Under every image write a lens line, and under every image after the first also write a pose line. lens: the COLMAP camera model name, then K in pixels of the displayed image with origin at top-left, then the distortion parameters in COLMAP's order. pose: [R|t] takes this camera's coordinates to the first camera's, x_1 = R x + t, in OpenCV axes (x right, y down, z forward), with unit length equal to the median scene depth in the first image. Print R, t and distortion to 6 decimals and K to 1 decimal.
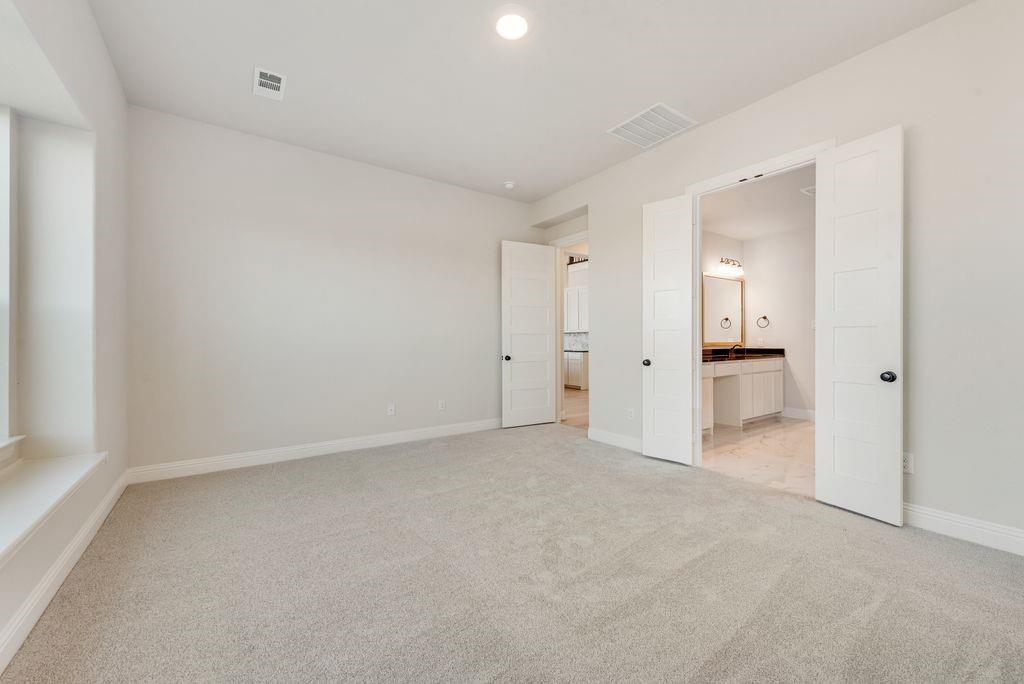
lens RADIAL K [[399.1, 0, 508.0], [0, 399.1, 336.8], [0, 0, 1]] dist [0.006699, -0.001544]
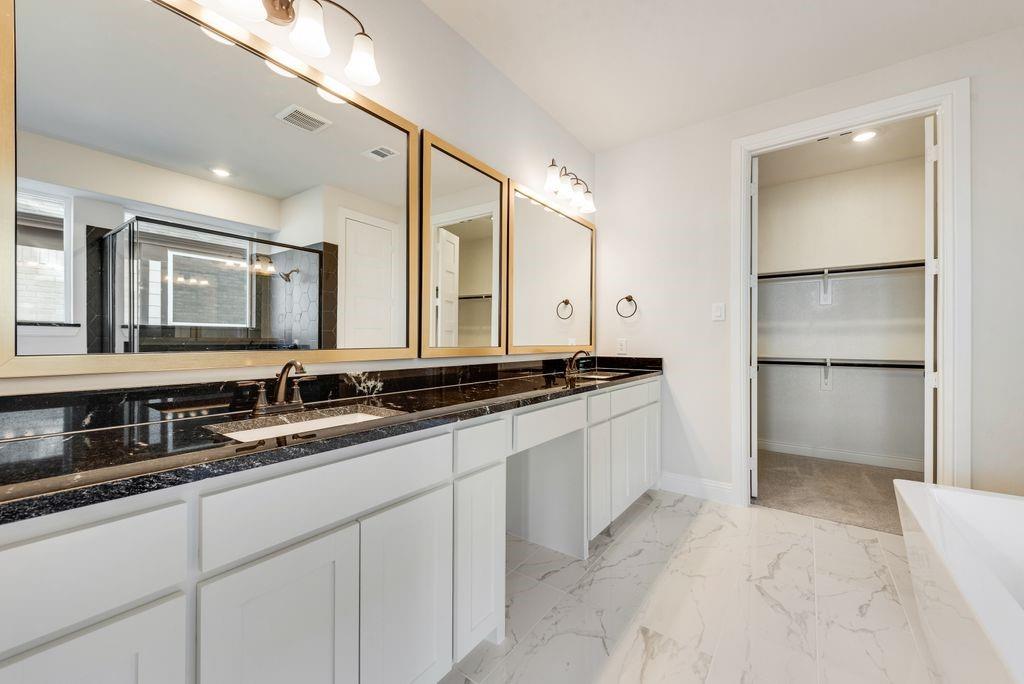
lens RADIAL K [[399.1, 0, 511.5], [0, 399.1, 338.7], [0, 0, 1]] dist [0.006699, -0.001544]
pose [[0.945309, 0.010940, 0.325993, 0.336832], [-0.009550, 0.999937, -0.005863, 0.009520], [-0.326037, 0.002429, 0.945354, 0.574265]]
